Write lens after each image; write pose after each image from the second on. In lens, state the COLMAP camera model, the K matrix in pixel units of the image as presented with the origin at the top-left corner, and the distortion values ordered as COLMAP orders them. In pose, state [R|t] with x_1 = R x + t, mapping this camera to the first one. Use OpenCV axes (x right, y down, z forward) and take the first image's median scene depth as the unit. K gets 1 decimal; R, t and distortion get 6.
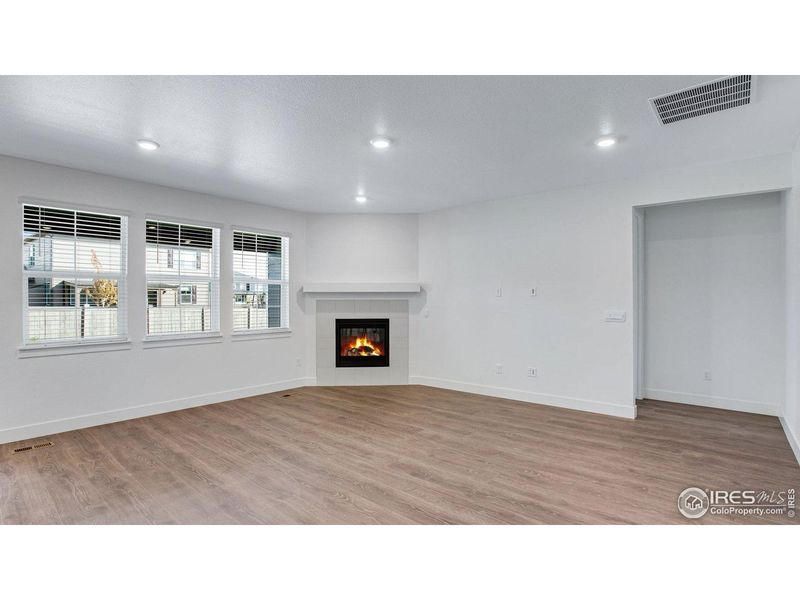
lens RADIAL K [[410.5, 0, 398.0], [0, 410.5, 298.8], [0, 0, 1]] dist [-0.057471, 0.000414]
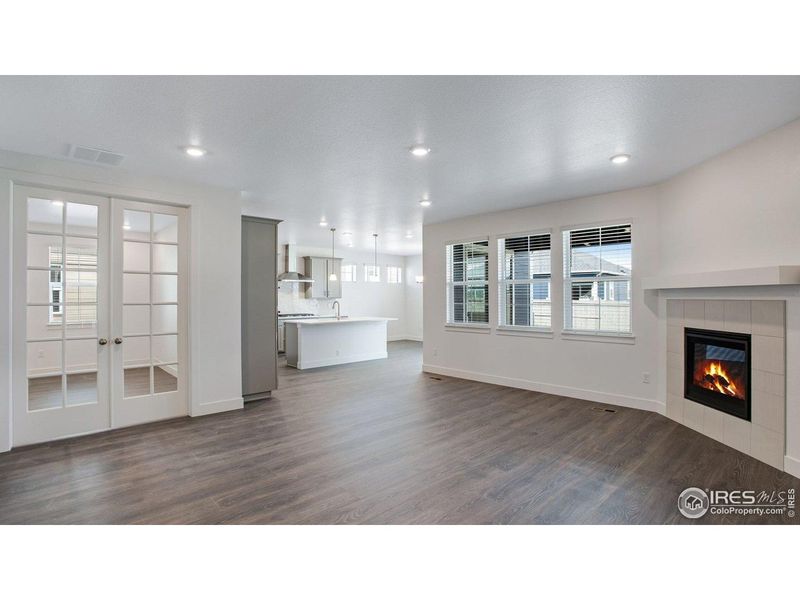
lens RADIAL K [[410.5, 0, 398.0], [0, 410.5, 298.8], [0, 0, 1]] dist [-0.057471, 0.000414]
pose [[-0.123741, 0.006163, -0.992295, 0.614937], [0.001760, 0.999981, 0.005992, -0.003710], [0.992313, -0.001005, -0.123750, 0.659162]]
